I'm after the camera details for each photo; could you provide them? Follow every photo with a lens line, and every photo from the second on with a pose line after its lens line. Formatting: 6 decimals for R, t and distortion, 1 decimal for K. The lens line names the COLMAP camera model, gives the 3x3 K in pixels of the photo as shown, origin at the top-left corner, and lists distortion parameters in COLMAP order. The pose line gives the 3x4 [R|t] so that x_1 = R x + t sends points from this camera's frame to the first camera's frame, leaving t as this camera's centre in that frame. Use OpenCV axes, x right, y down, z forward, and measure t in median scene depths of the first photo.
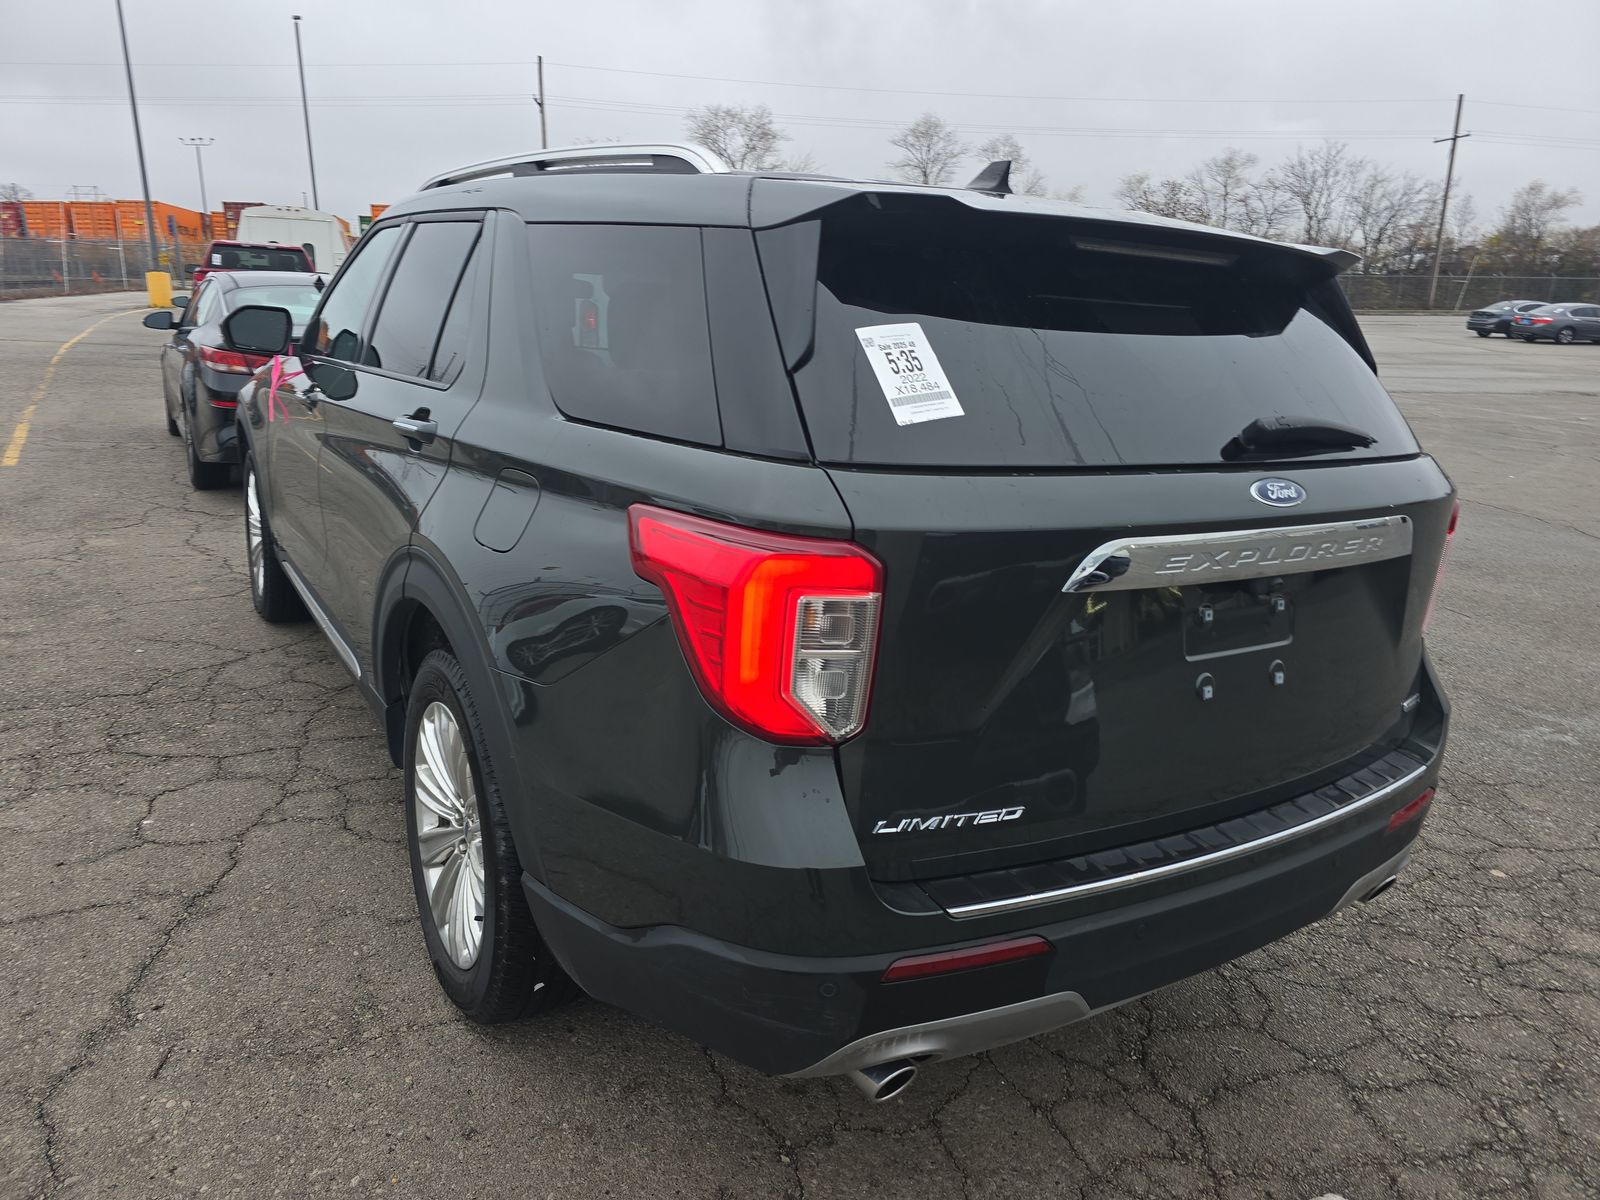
lens RADIAL K [[1092.5, 0, 778.3], [0, 1092.5, 601.9], [0, 0, 1]] dist [0.091977, -0.098272]
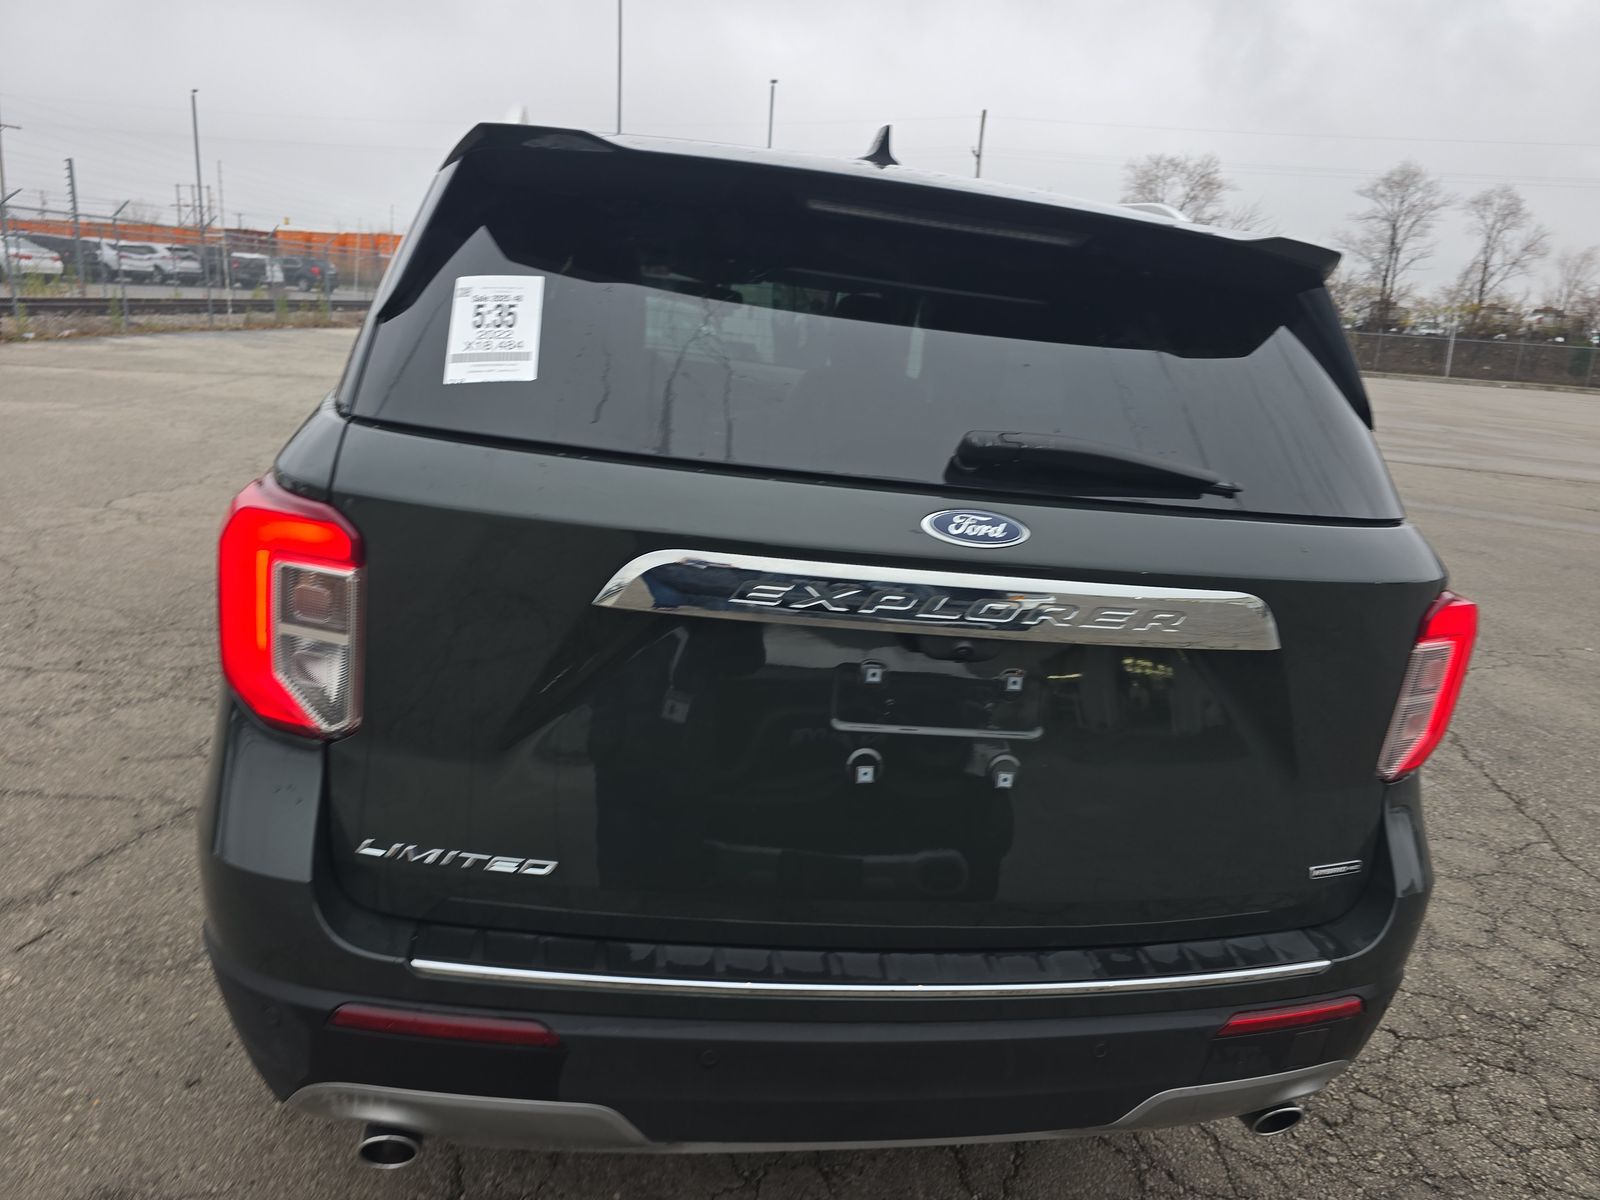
lens RADIAL K [[1095.3, 0, 800.0], [0, 1095.3, 600.0], [0, 0, 1]] dist [0.056600, -0.053288]
pose [[0.925890, 0.137721, -0.351795, 0.528097], [-0.153623, 0.987974, -0.017547, -0.016276], [0.345148, 0.070290, 0.935912, 0.228700]]
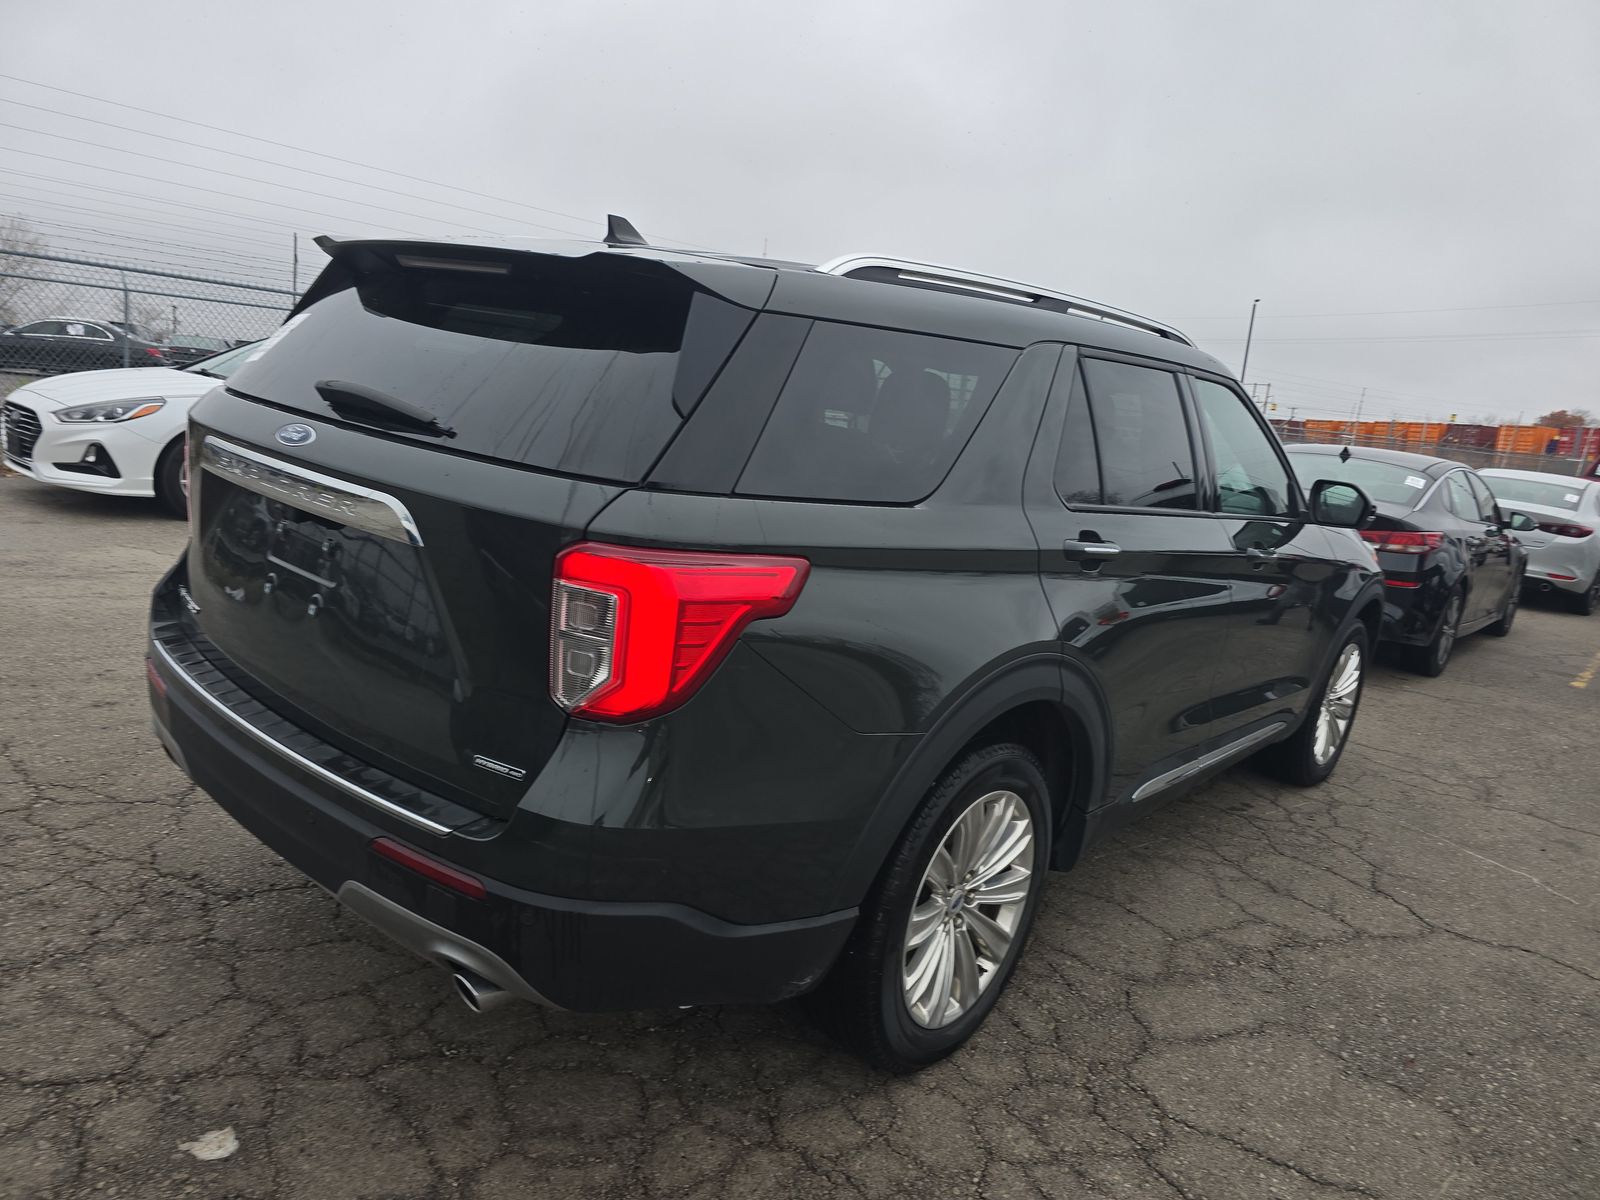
lens RADIAL K [[1095.3, 0, 800.0], [0, 1095.3, 600.0], [0, 0, 1]] dist [0.056600, -0.053288]
pose [[0.291796, 0.171172, -0.941040, 1.528900], [-0.356818, 0.932312, 0.058943, -0.169693], [0.887432, 0.318581, 0.333122, 0.981599]]
